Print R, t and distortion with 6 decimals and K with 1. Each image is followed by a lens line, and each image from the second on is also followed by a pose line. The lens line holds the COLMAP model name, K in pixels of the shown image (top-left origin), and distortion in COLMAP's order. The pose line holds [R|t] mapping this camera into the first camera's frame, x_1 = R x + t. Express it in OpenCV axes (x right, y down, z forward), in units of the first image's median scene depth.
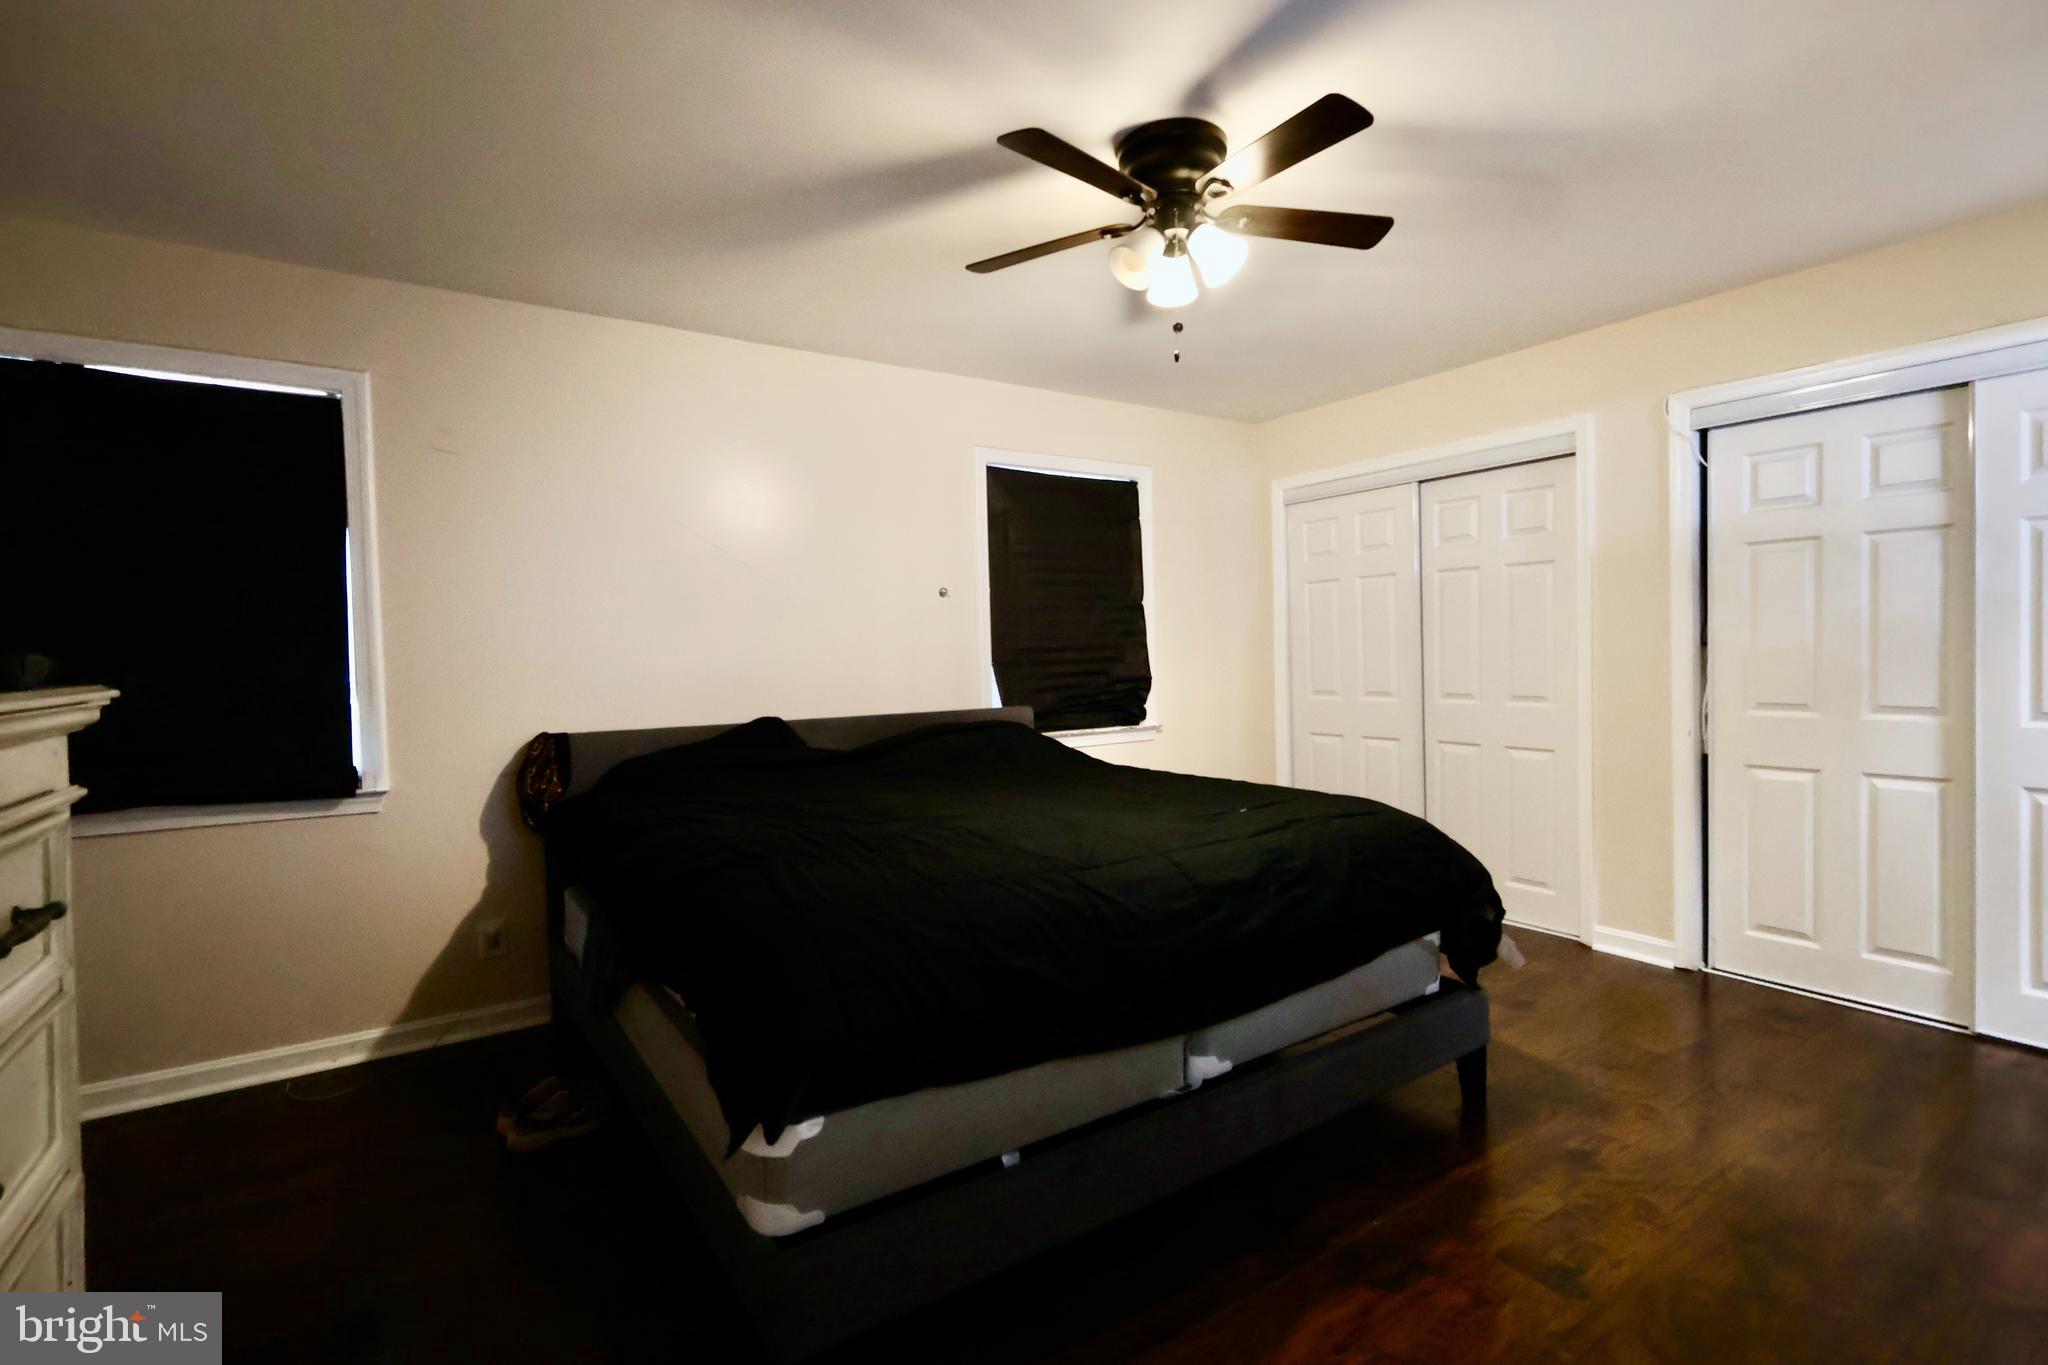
lens RADIAL K [[943.8, 0, 1024.0], [0, 943.8, 682.5], [0, 0, 1]] dist [-0.002774, -0.000423]
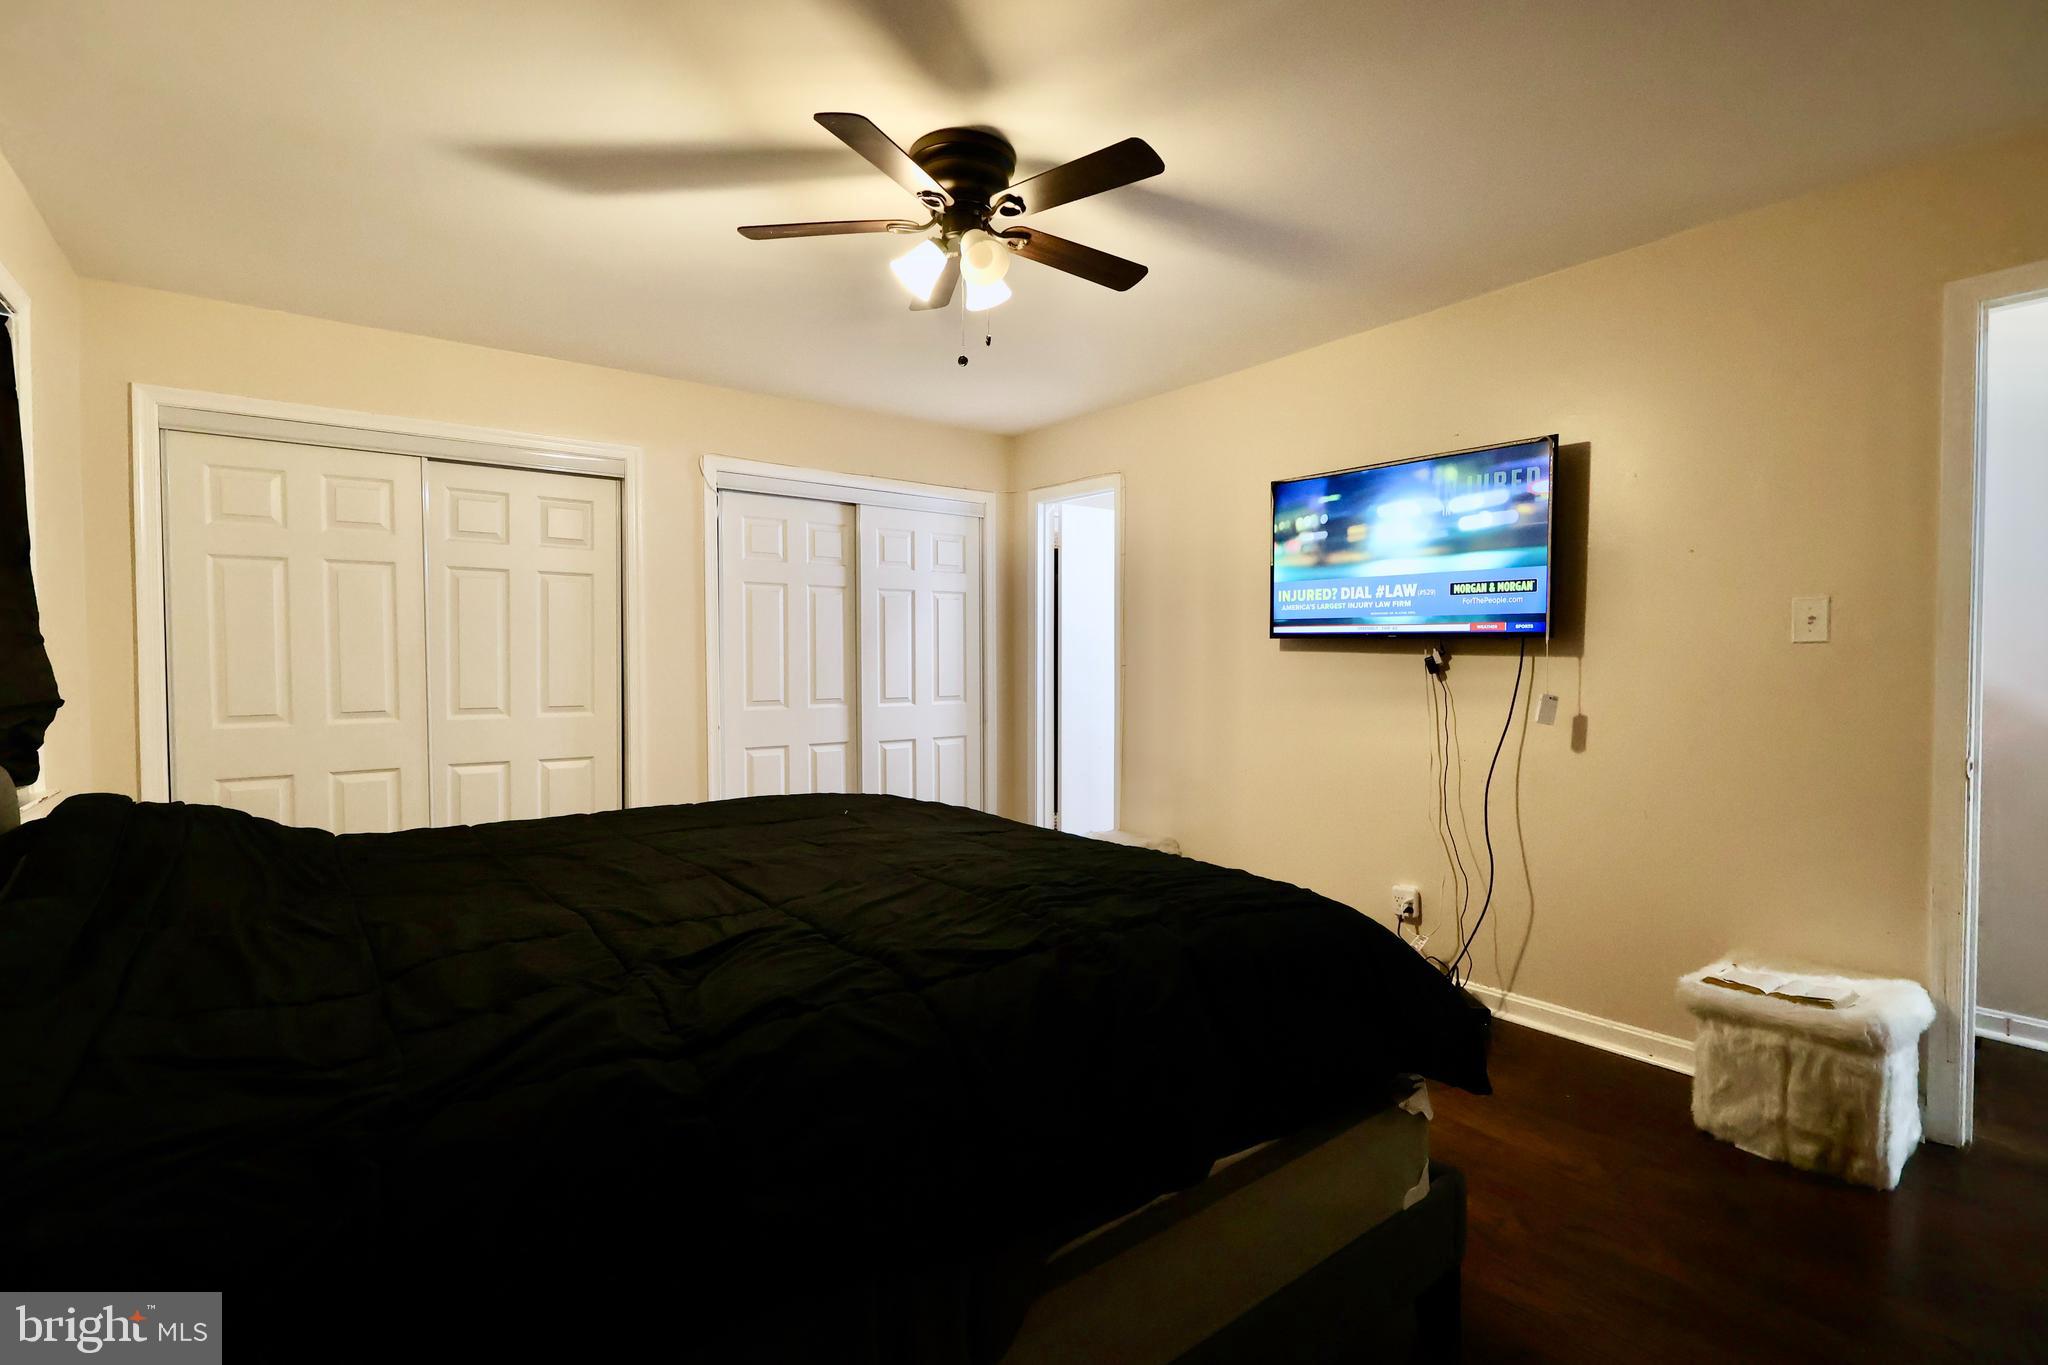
lens RADIAL K [[833.8, 0, 1024.0], [0, 833.8, 682.5], [0, 0, 1]] dist [-0.001195, -0.000068]
pose [[0.005678, -0.014640, 0.999877, -0.309916], [0.027420, 0.999519, 0.014479, -0.008457], [-0.999608, 0.027334, 0.006076, 0.444172]]
